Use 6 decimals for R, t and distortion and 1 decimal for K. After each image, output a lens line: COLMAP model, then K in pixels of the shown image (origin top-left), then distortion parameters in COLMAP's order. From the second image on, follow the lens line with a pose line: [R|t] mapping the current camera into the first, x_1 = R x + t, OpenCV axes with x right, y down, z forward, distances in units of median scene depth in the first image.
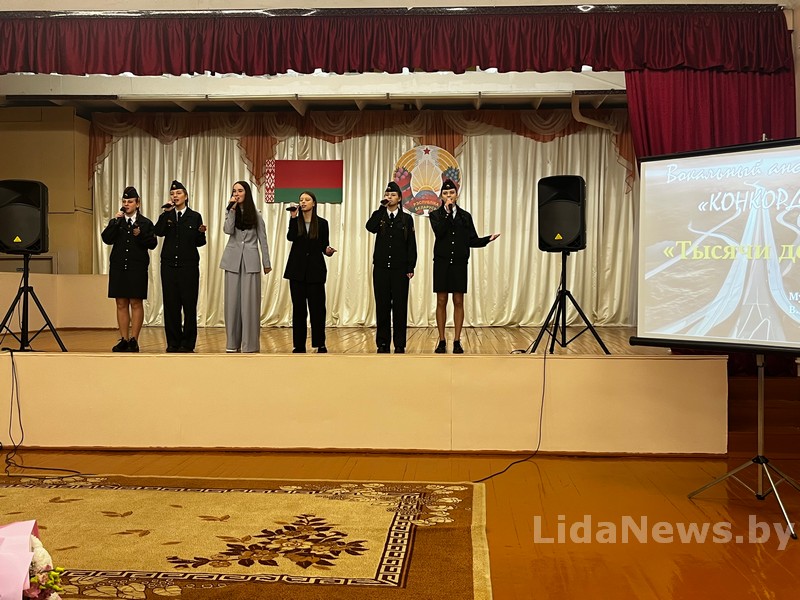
lens RADIAL K [[778.9, 0, 395.9], [0, 778.9, 294.2], [0, 0, 1]] dist [0.043403, 0.000000]
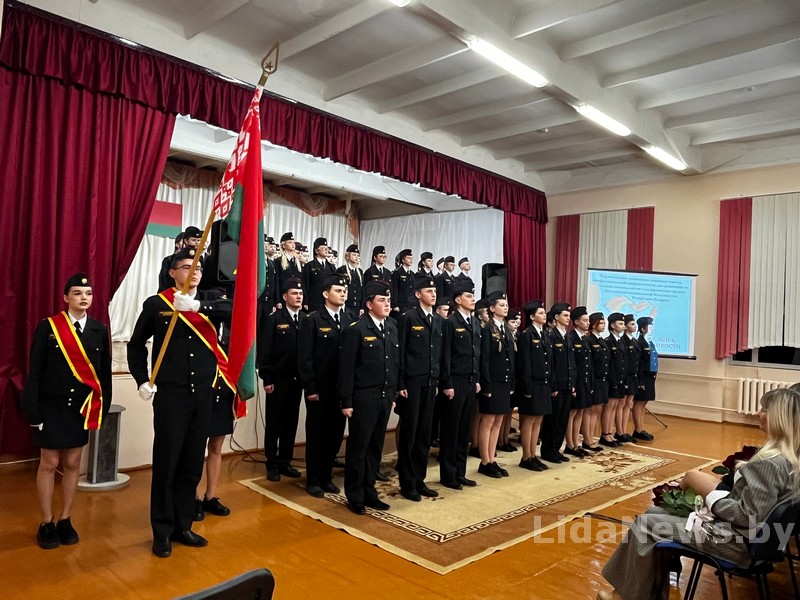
lens RADIAL K [[582.0, 0, 400.8], [0, 582.0, 301.4], [0, 0, 1]] dist [-0.038474, 0.006660]
pose [[0.658400, 0.047708, 0.751154, -0.524746], [-0.038627, 0.998816, -0.029581, -0.005455], [-0.751676, -0.009539, 0.659464, 0.138595]]
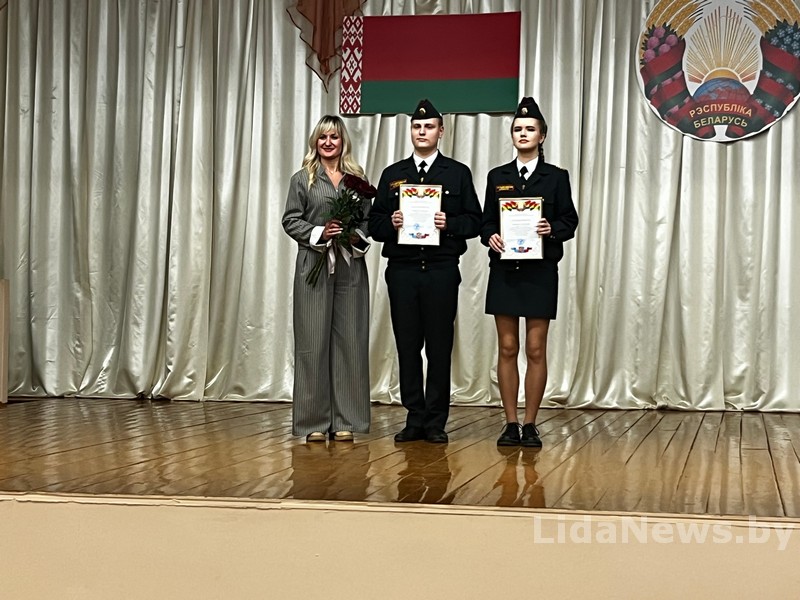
lens RADIAL K [[1586.2, 0, 392.2], [0, 1586.2, 278.7], [0, 0, 1]] dist [0.121957, 0.000000]
pose [[0.986681, 0.004482, -0.162606, 0.004870], [-0.007728, 0.999783, -0.019337, -0.009869], [0.162484, 0.020337, 0.986502, 0.138389]]
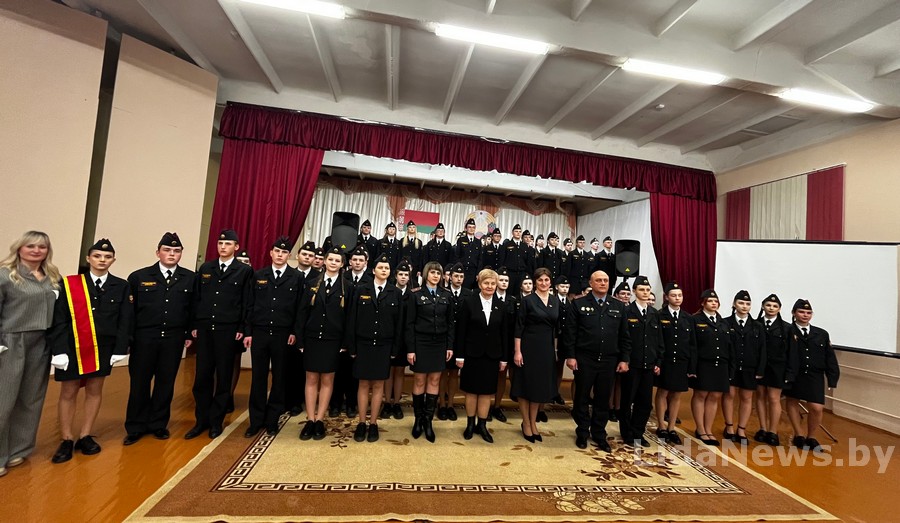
lens RADIAL K [[364.1, 0, 449.7], [0, 364.1, 252.9], [0, 0, 1]] dist [-0.001937, -0.000591]
pose [[0.973525, 0.085674, 0.211918, -0.232885], [-0.072686, 0.995010, -0.068353, -0.010651], [-0.216716, 0.051139, 0.974894, 0.100966]]
